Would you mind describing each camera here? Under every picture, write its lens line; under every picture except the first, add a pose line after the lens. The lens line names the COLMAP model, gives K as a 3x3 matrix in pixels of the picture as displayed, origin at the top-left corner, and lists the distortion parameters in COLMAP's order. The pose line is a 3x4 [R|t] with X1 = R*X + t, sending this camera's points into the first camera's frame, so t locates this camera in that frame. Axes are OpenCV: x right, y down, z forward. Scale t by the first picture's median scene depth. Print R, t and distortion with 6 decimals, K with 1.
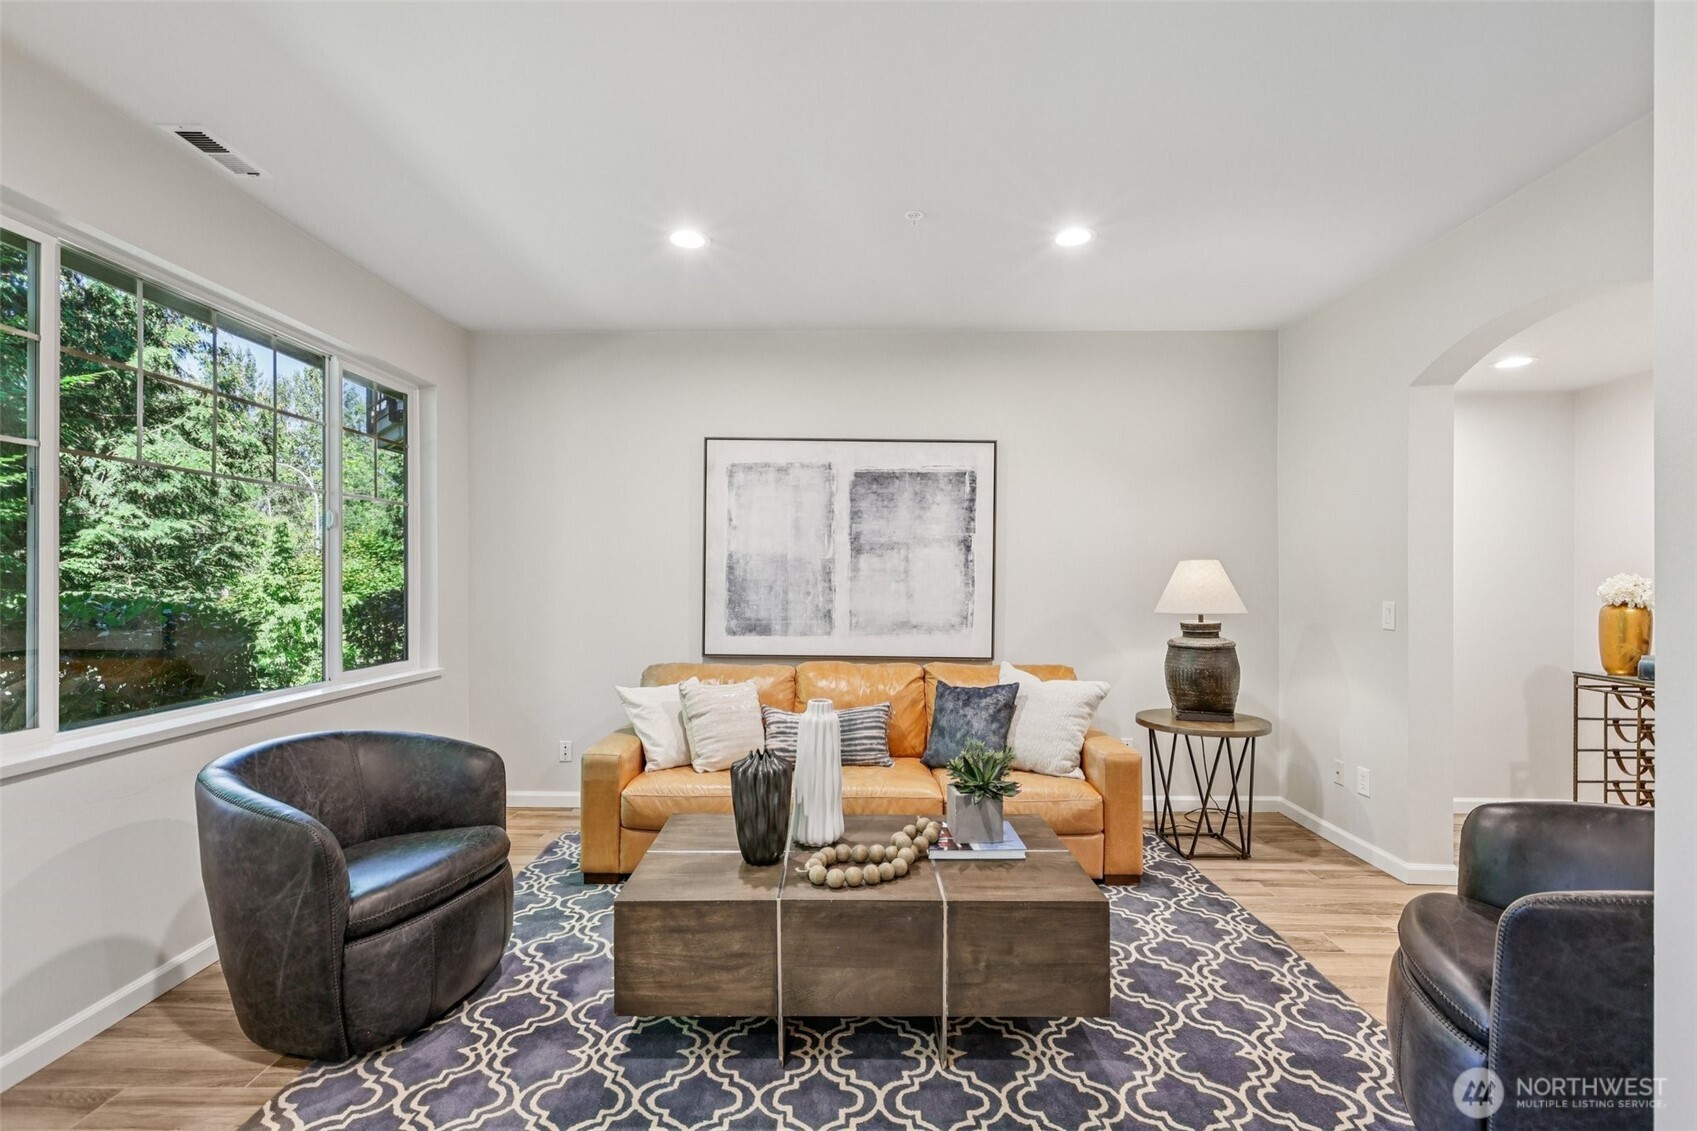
lens RADIAL K [[734.0, 0, 873.3], [0, 734.0, 576.5], [0, 0, 1]] dist [0.018857, 0.000112]
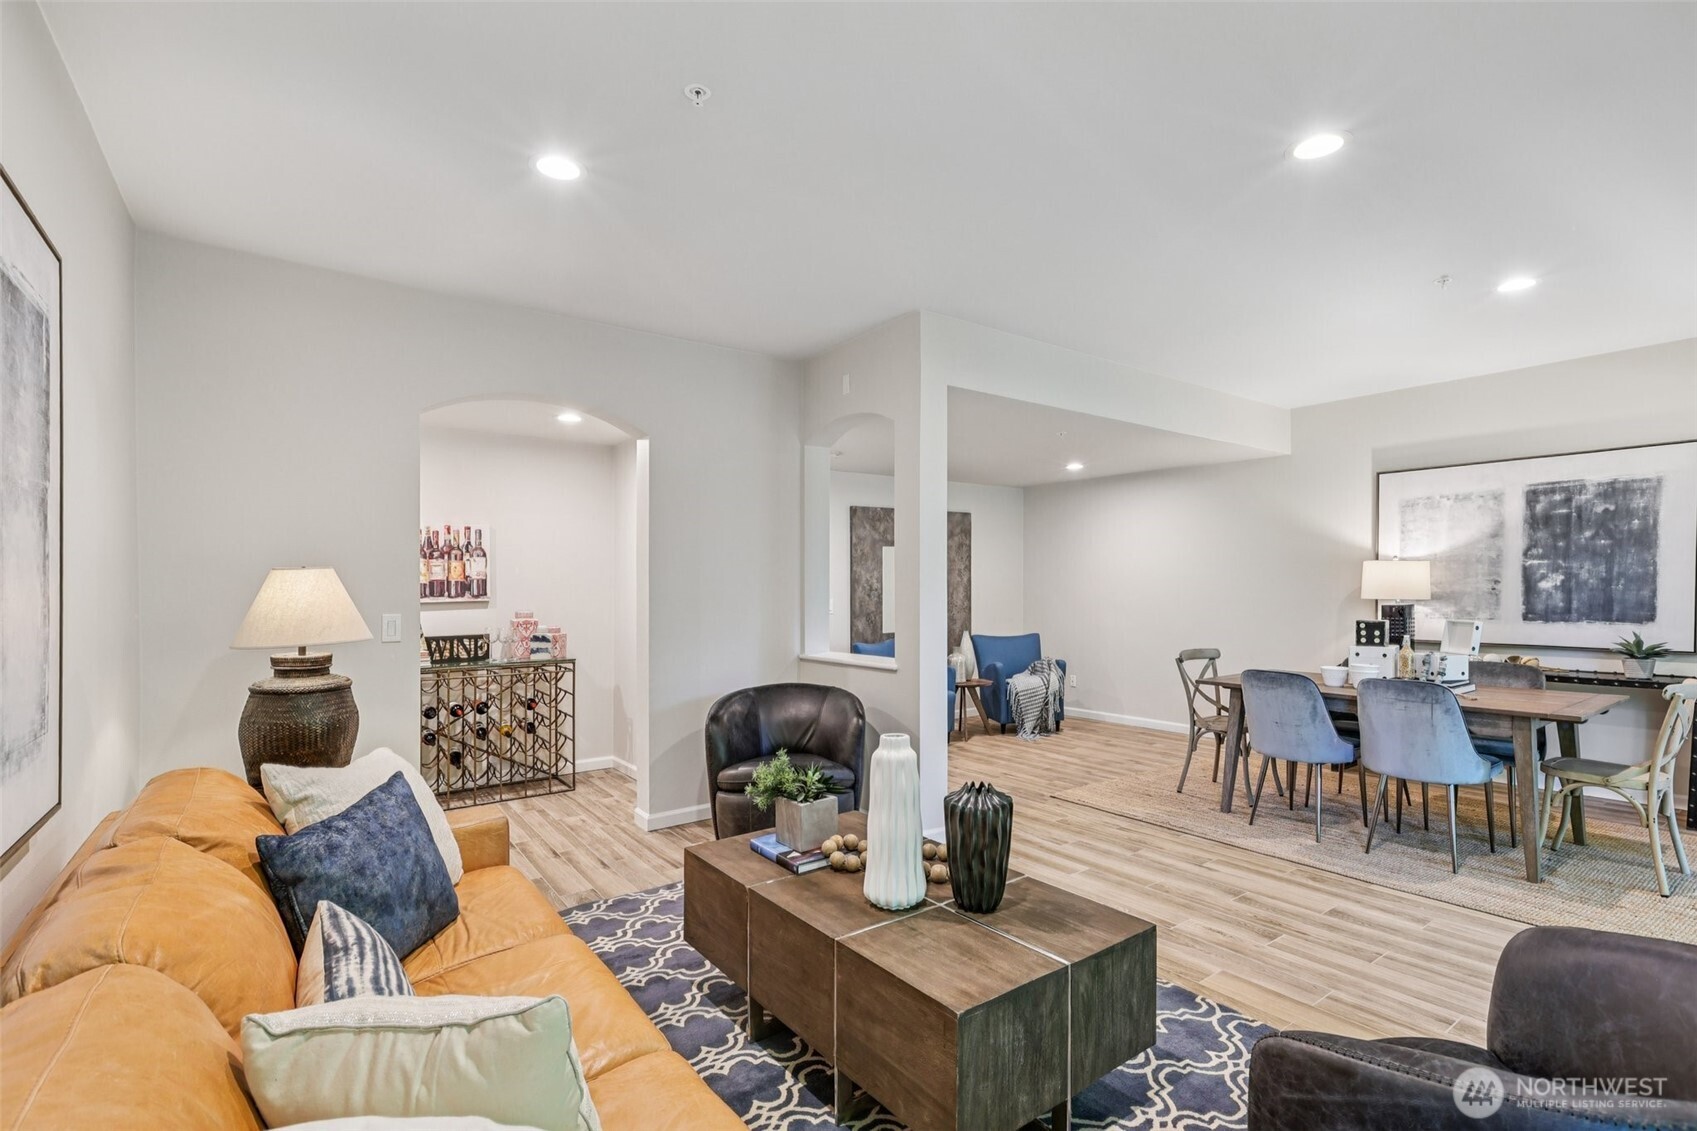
lens RADIAL K [[842.1, 0, 843.5], [0, 842.1, 588.9], [0, 0, 1]] dist [0.021198, 0.000054]
pose [[-0.566508, 0.009144, 0.824005, -0.541334], [0.001980, 0.999951, -0.009735, 0.013069], [-0.824054, -0.003883, -0.566499, 1.029698]]
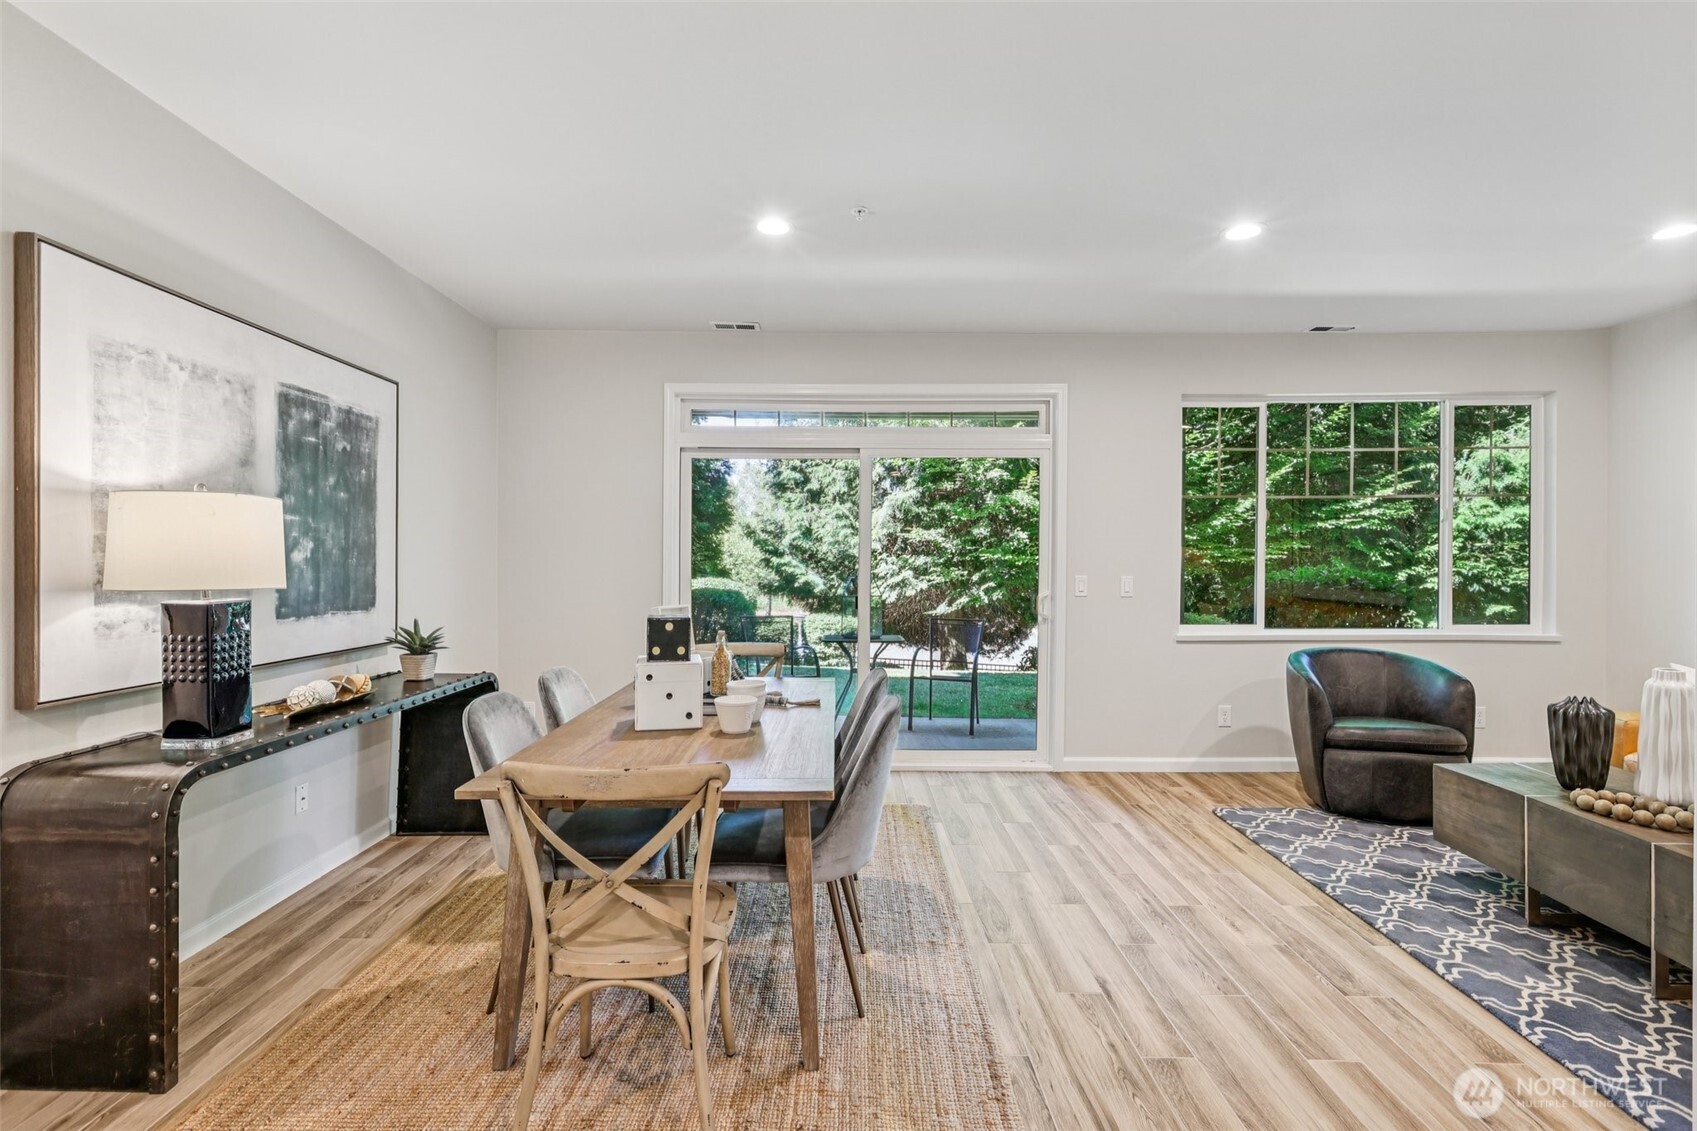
lens RADIAL K [[792.2, 0, 827.8], [0, 792.2, 565.1], [0, 0, 1]] dist [0.010631, -0.000175]
pose [[-0.000634, 0.014051, -0.999901, 0.707334], [-0.000393, 0.999901, 0.014051, -0.007244], [1.000000, 0.000401, -0.000628, -0.150079]]
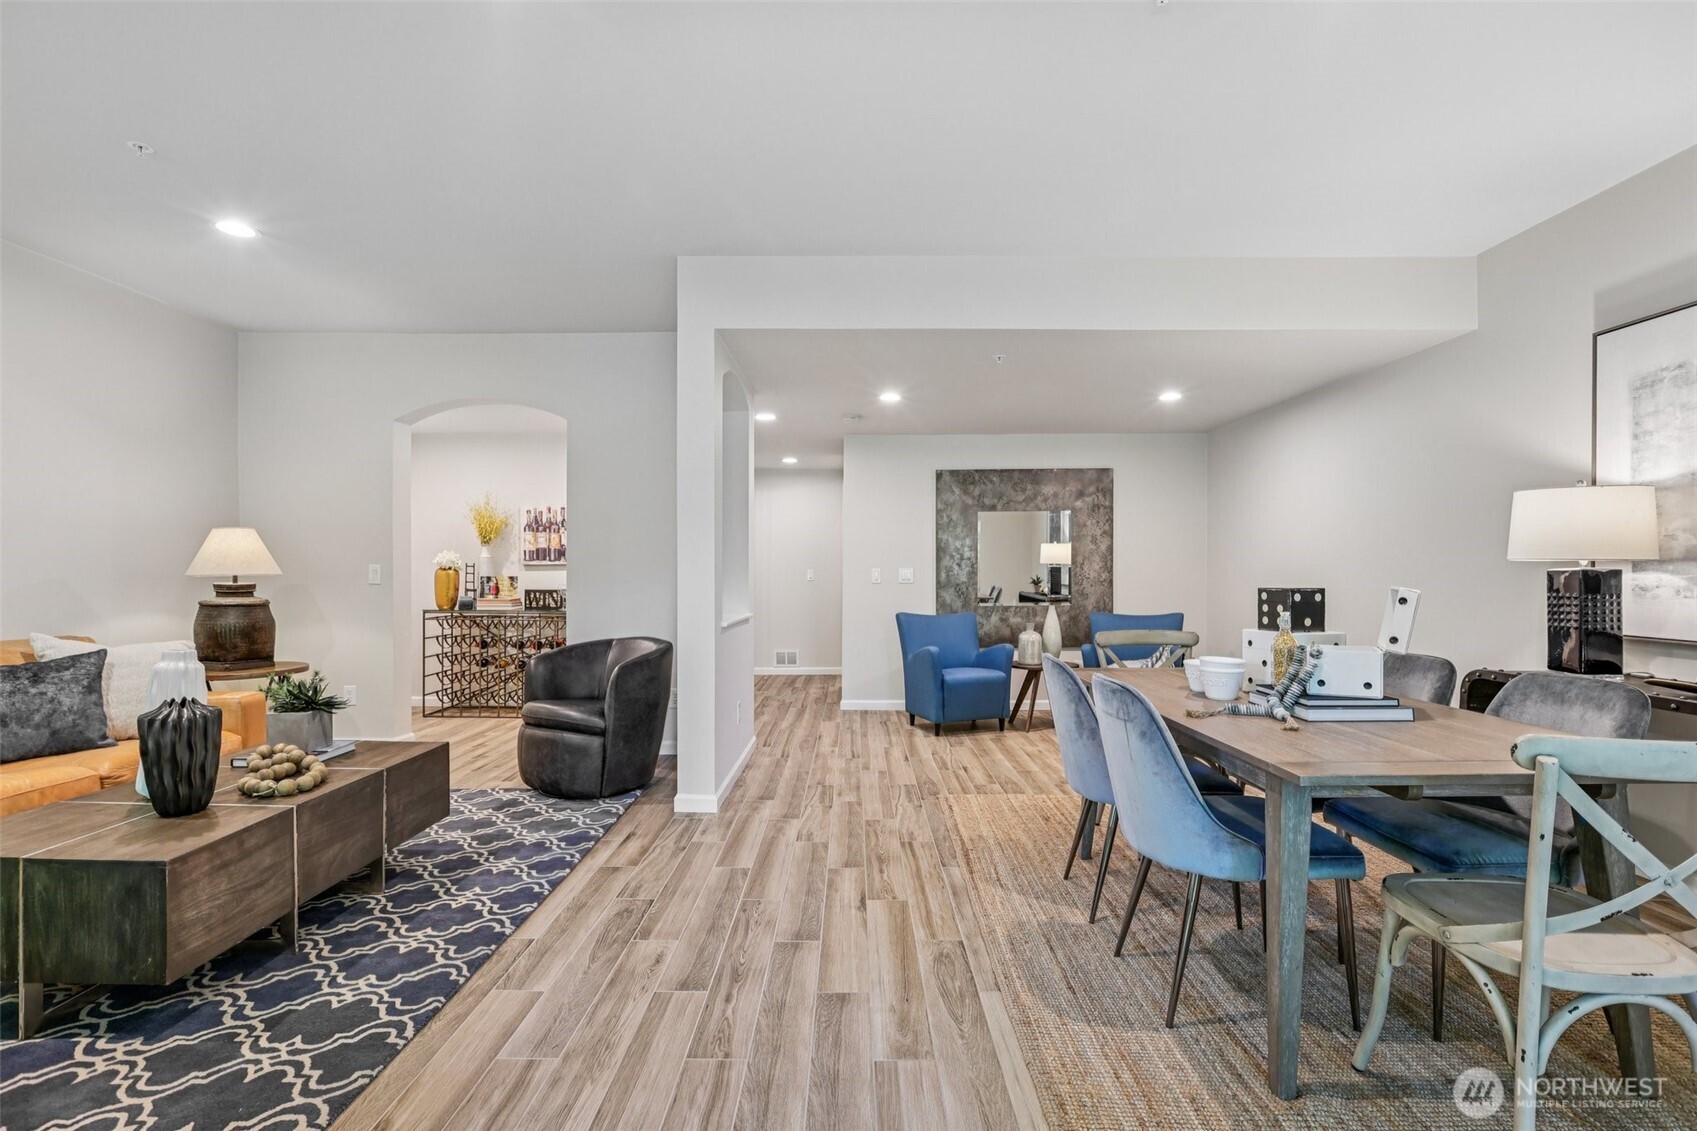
lens RADIAL K [[764.4, 0, 772.6], [0, 764.4, 566.4], [0, 0, 1]] dist [-0.003319, -0.000652]
pose [[0.084193, 0.016743, 0.996309, -0.648475], [-0.013500, 0.999786, -0.015661, 0.045748], [-0.996358, -0.012131, 0.084401, 0.100831]]
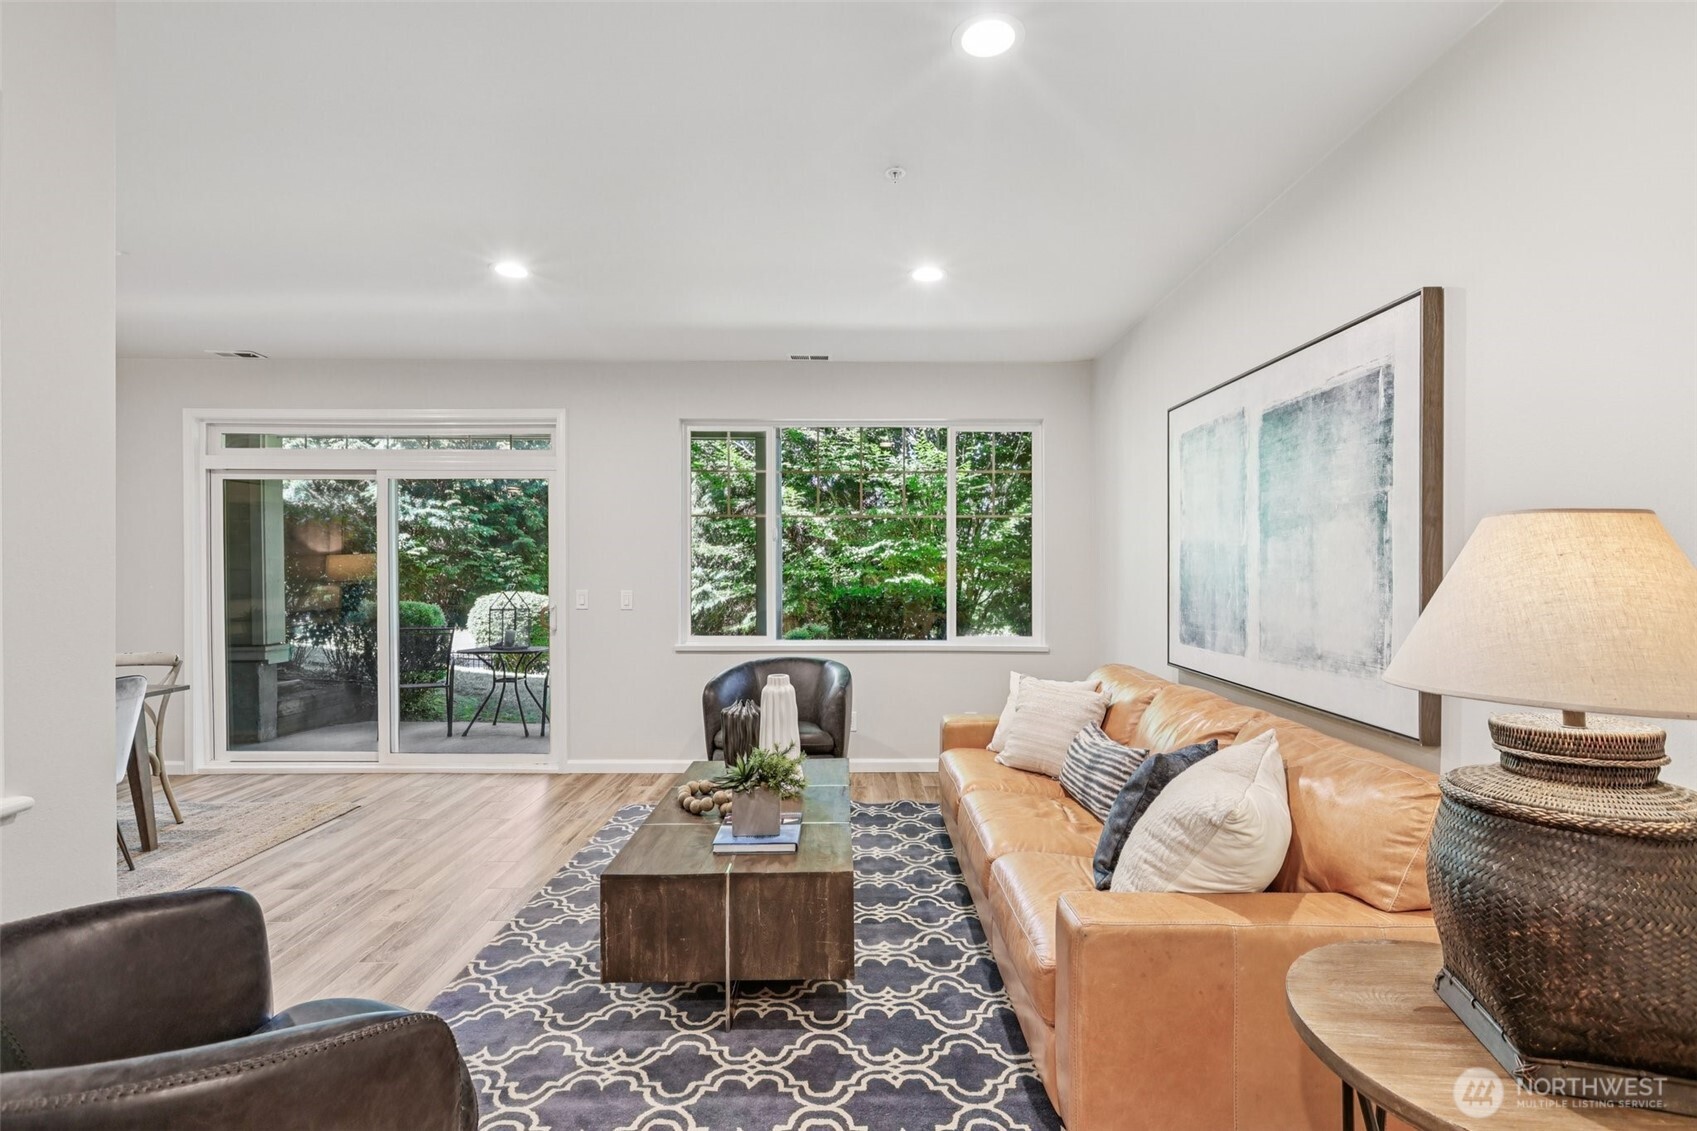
lens RADIAL K [[764.8, 0, 848.5], [0, 764.8, 565.5], [0, 0, 1]] dist [-0.000473, 0.000074]
pose [[0.014010, -0.008824, -0.999863, 0.751936], [0.001203, 0.999960, -0.008808, 0.000171], [0.999901, -0.001080, 0.014020, 0.703509]]
